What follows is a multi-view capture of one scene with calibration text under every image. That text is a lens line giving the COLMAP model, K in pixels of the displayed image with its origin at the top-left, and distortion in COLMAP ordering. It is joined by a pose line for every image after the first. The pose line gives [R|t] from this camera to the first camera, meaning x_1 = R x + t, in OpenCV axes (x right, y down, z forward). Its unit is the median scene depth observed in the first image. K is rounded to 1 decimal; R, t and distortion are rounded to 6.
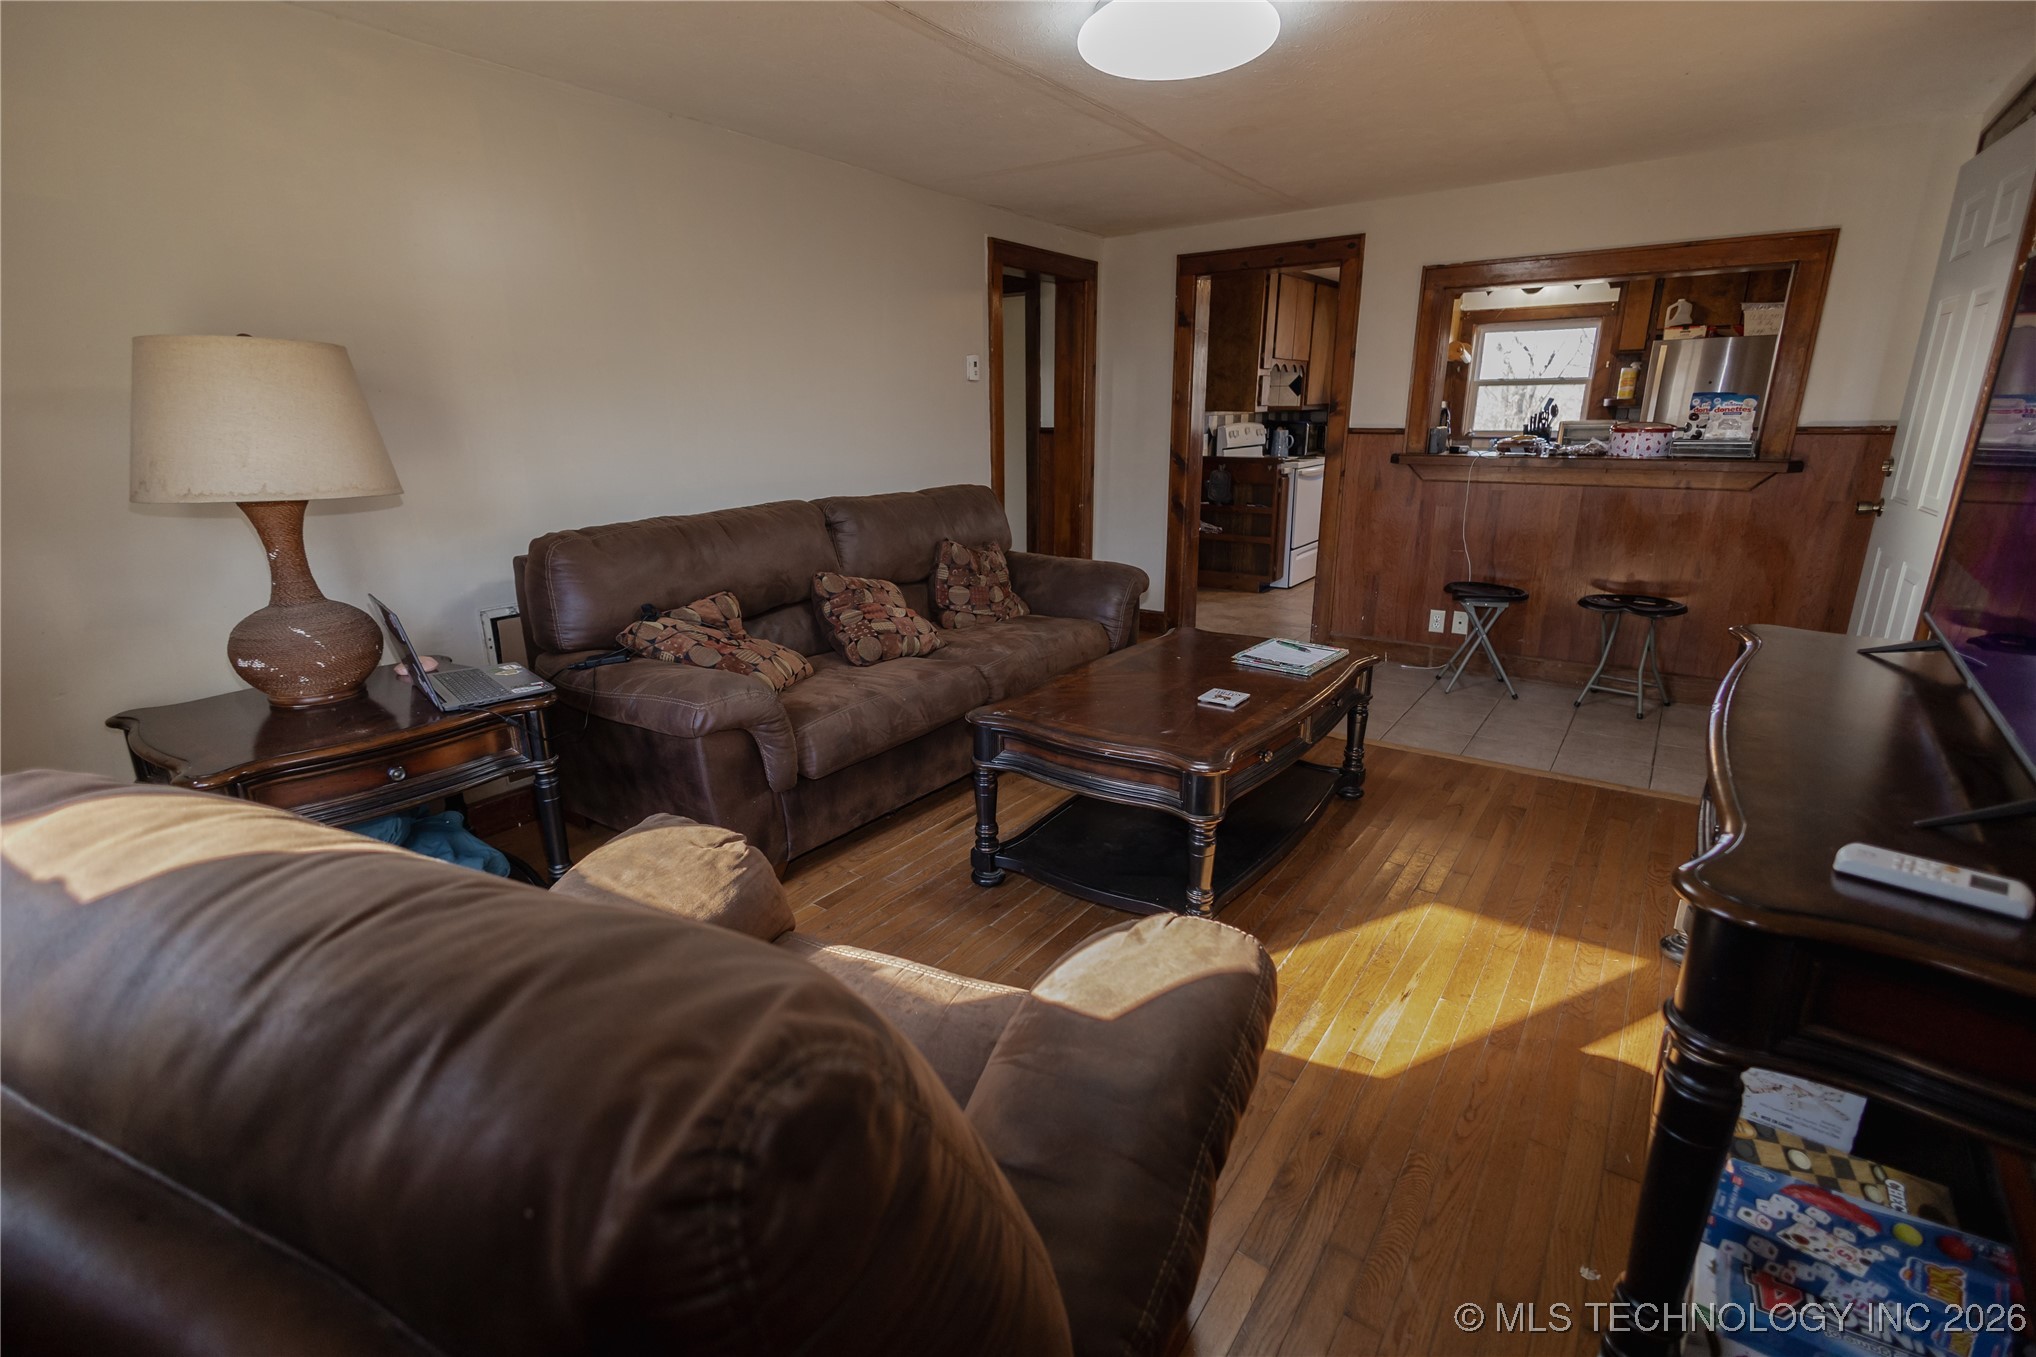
lens RADIAL K [[953.8, 0, 1004.2], [0, 953.8, 683.1], [0, 0, 1]] dist [0.001594, 0.000456]
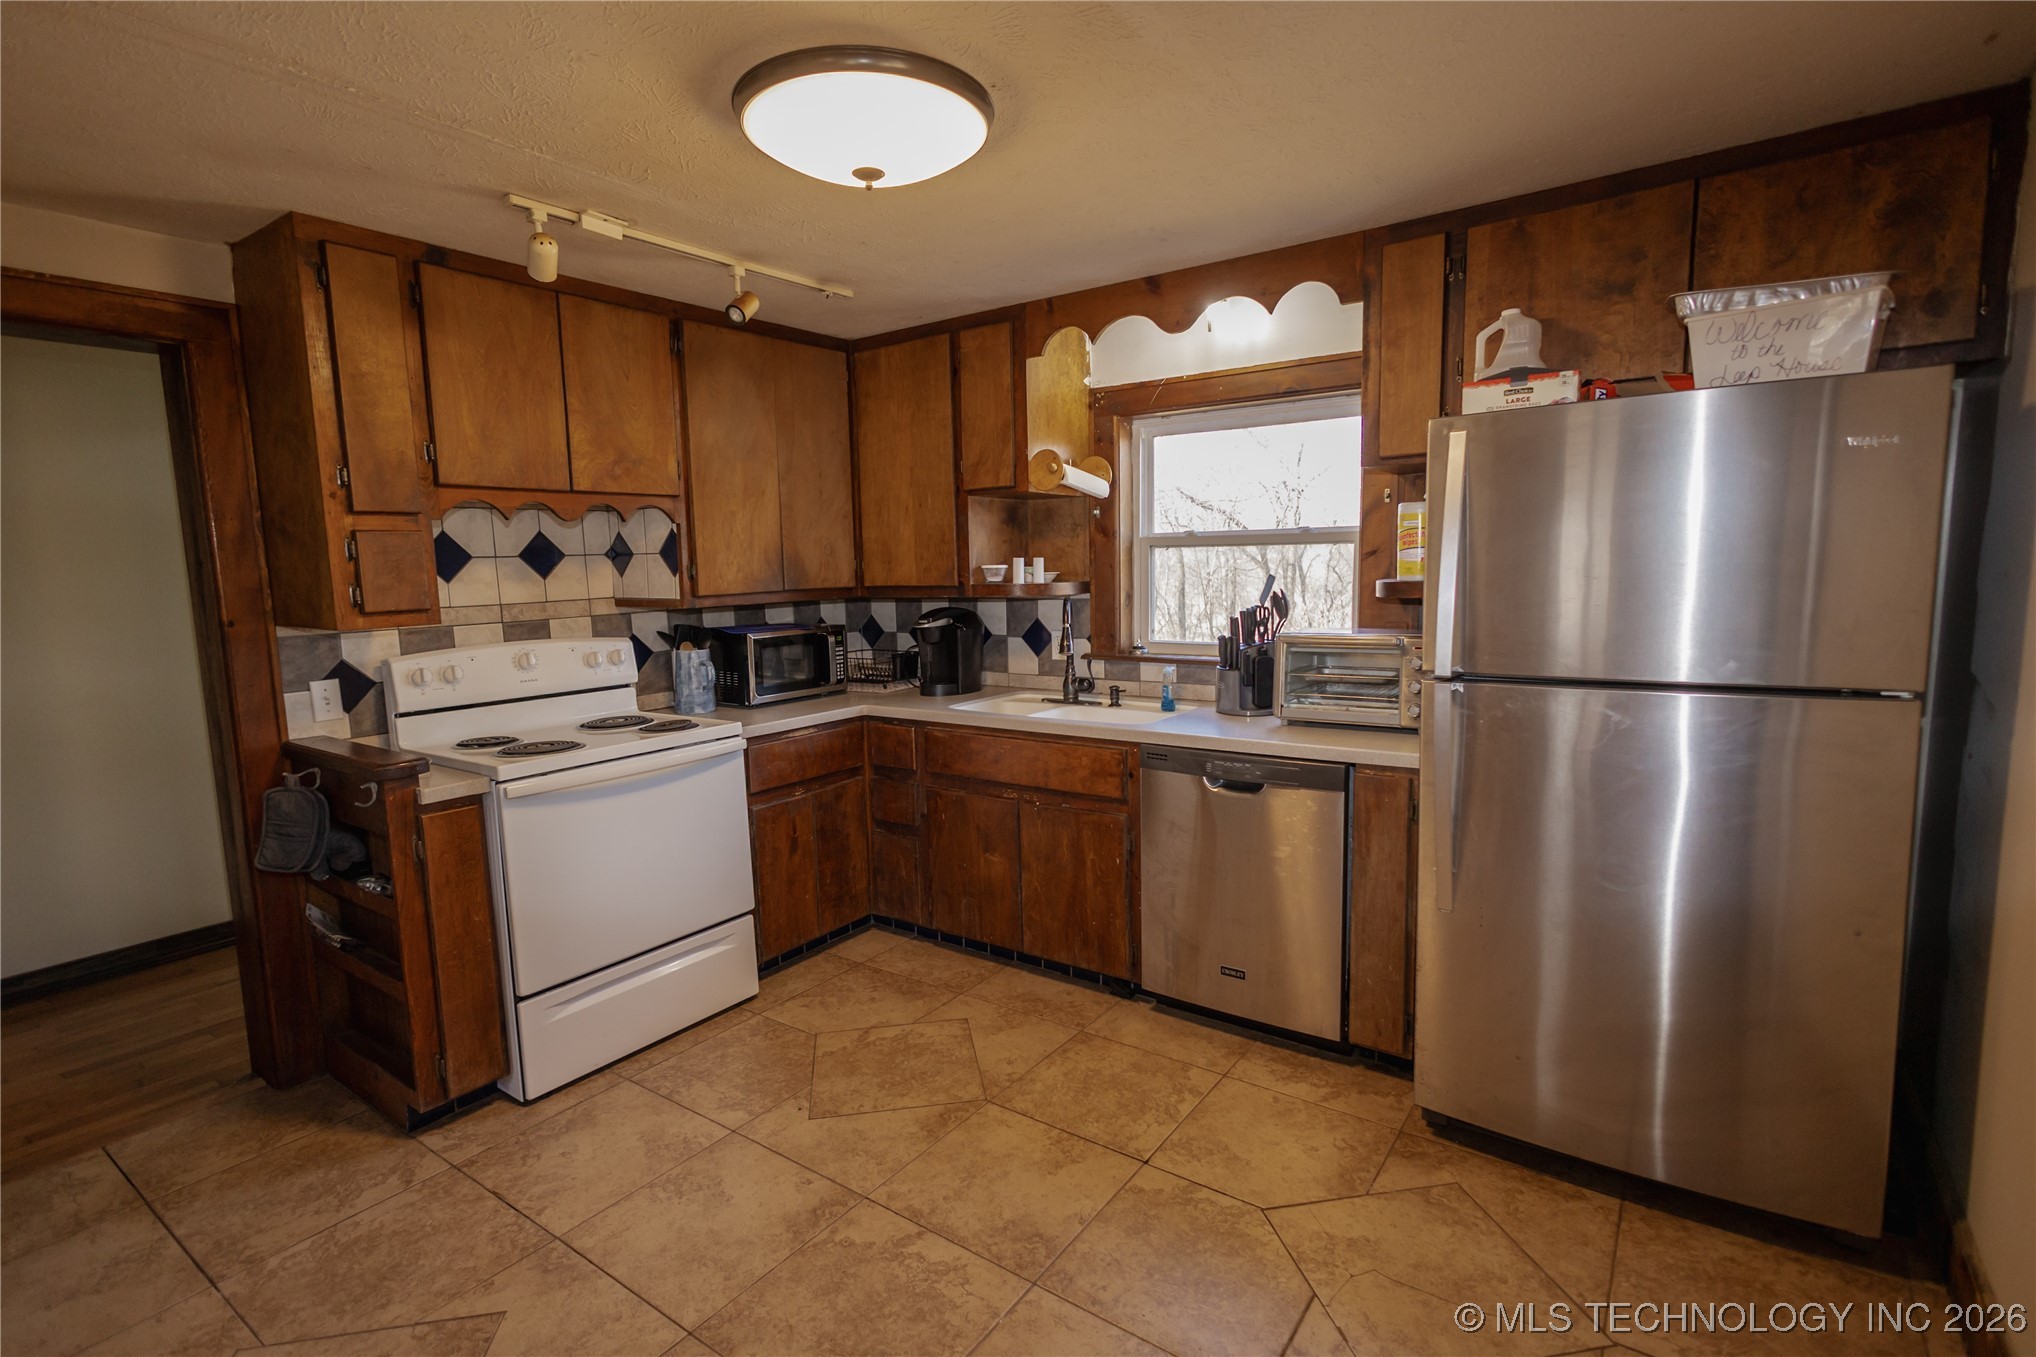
lens RADIAL K [[953.8, 0, 1031.1], [0, 953.8, 674.2], [0, 0, 1]] dist [0.001594, 0.000456]
pose [[0.999878, -0.010969, 0.011163, 0.462221], [0.012629, 0.986790, -0.161510, -0.189116], [-0.009244, 0.161632, 0.986808, 0.593385]]
